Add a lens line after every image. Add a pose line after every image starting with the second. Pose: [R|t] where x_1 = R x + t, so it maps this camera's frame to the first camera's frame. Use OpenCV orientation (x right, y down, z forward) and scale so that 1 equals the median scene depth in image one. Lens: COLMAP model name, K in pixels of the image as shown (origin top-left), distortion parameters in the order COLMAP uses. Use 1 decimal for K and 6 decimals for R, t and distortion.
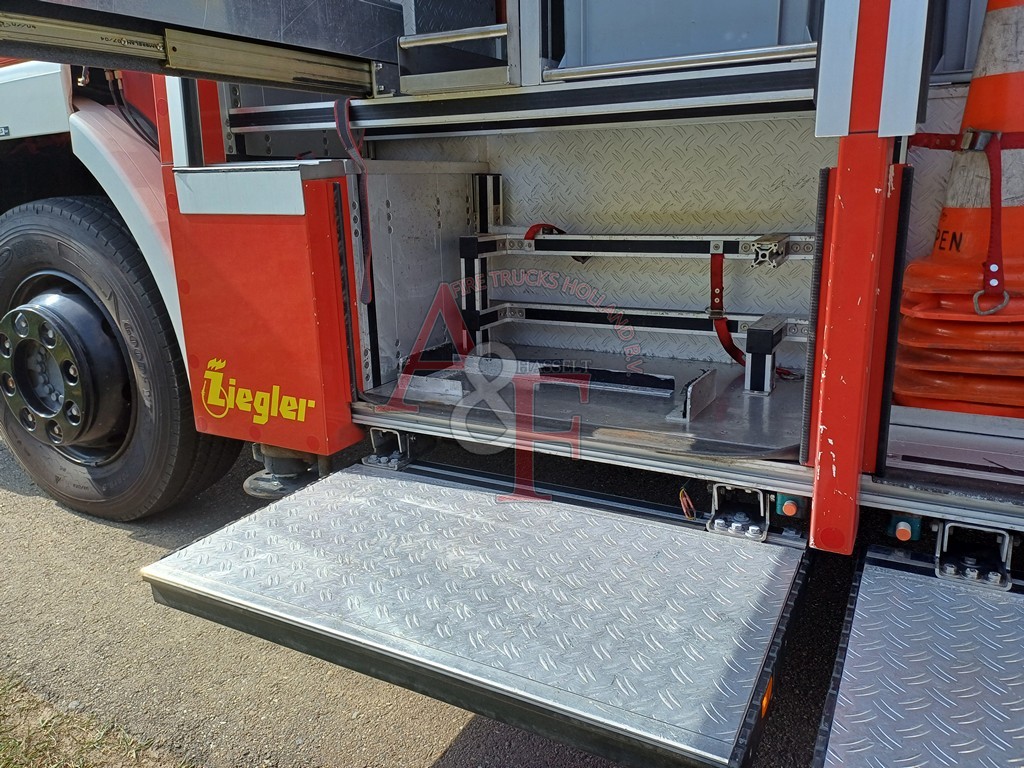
lens RADIAL K [[761.6, 0, 516.6], [0, 761.6, 363.1], [0, 0, 1]] dist [0.113315, -0.127296]
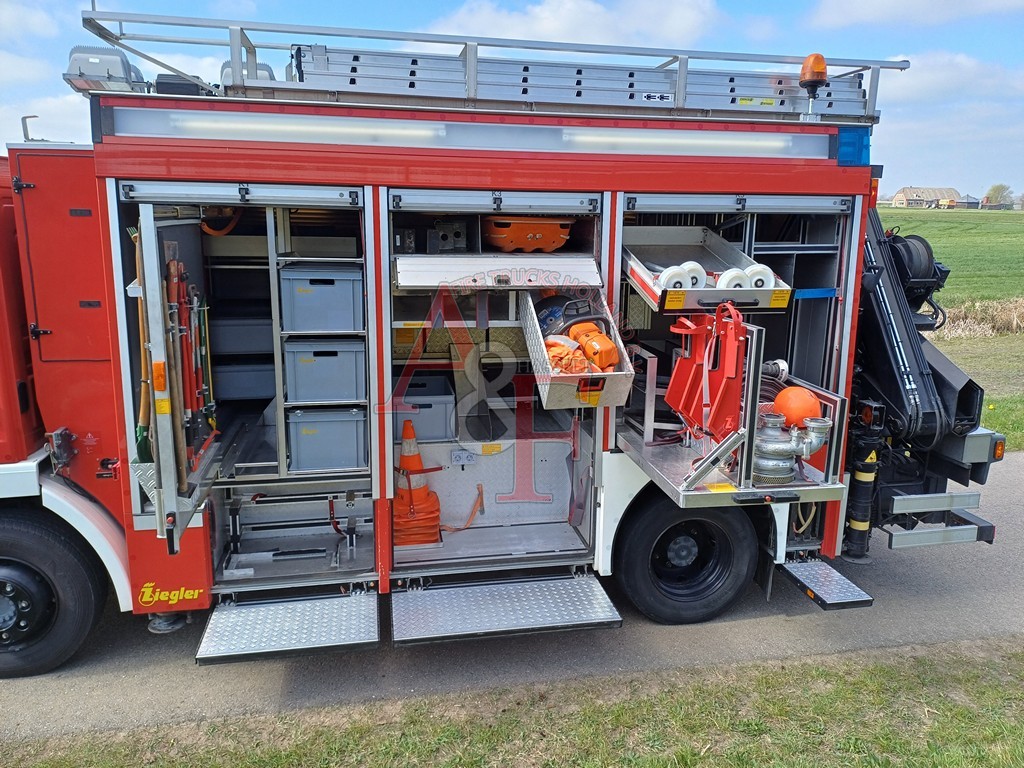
lens RADIAL K [[761.6, 0, 515.6], [0, 761.6, 381.0], [0, 0, 1]] dist [0.113315, -0.127296]
pose [[0.778208, -0.095731, 0.620668, -1.013418], [0.114344, 0.993392, 0.009852, -0.571136], [-0.617510, 0.063303, 0.784012, -1.843262]]
